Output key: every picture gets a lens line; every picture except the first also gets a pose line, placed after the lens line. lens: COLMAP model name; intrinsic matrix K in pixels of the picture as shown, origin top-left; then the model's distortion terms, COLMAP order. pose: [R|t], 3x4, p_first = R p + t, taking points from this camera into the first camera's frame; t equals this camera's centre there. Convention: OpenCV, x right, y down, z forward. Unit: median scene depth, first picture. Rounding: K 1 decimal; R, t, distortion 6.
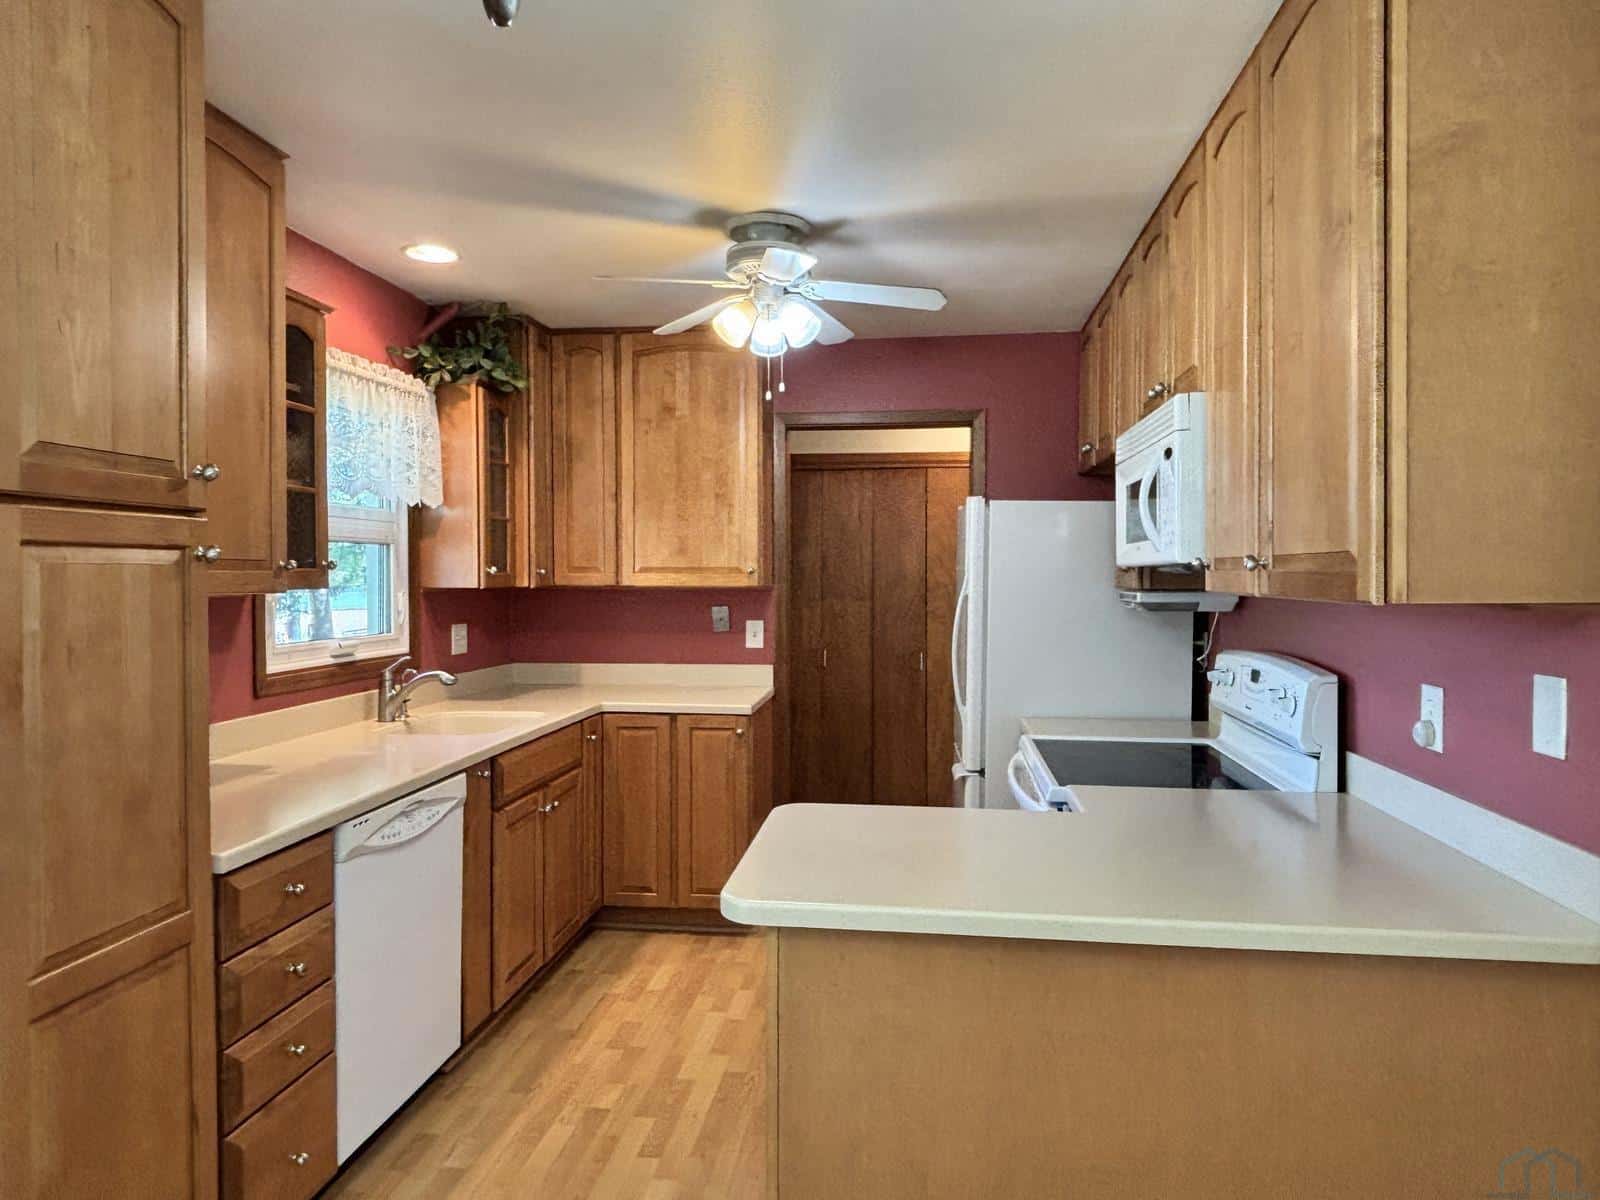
lens RADIAL K [[999.0, 0, 802.9], [0, 999.0, 593.2], [0, 0, 1]] dist [-0.006009, -0.011355]
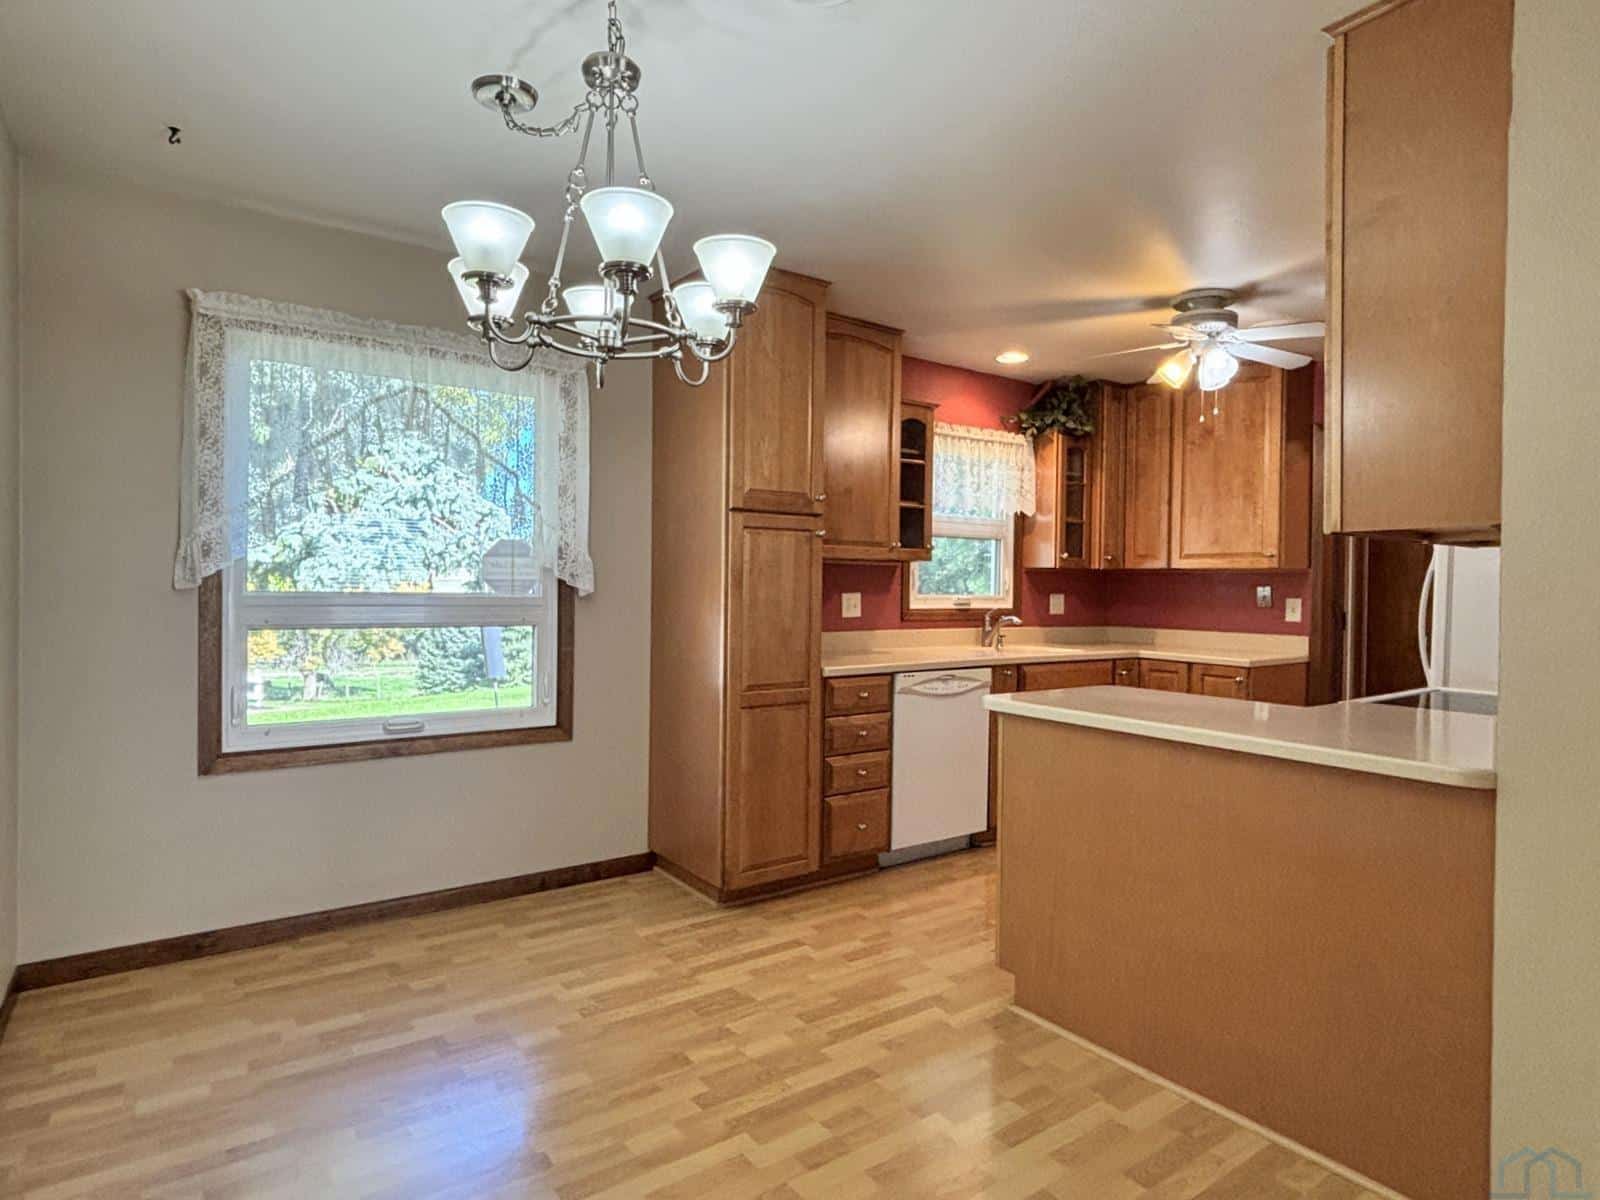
lens RADIAL K [[872.7, 0, 801.2], [0, 872.7, 596.4], [0, 0, 1]] dist [0.004509, -0.000678]
pose [[0.676630, 0.018463, -0.736091, 0.399236], [-0.026722, 0.999643, 0.000510, 0.049530], [0.735838, 0.019325, 0.676882, -0.181836]]
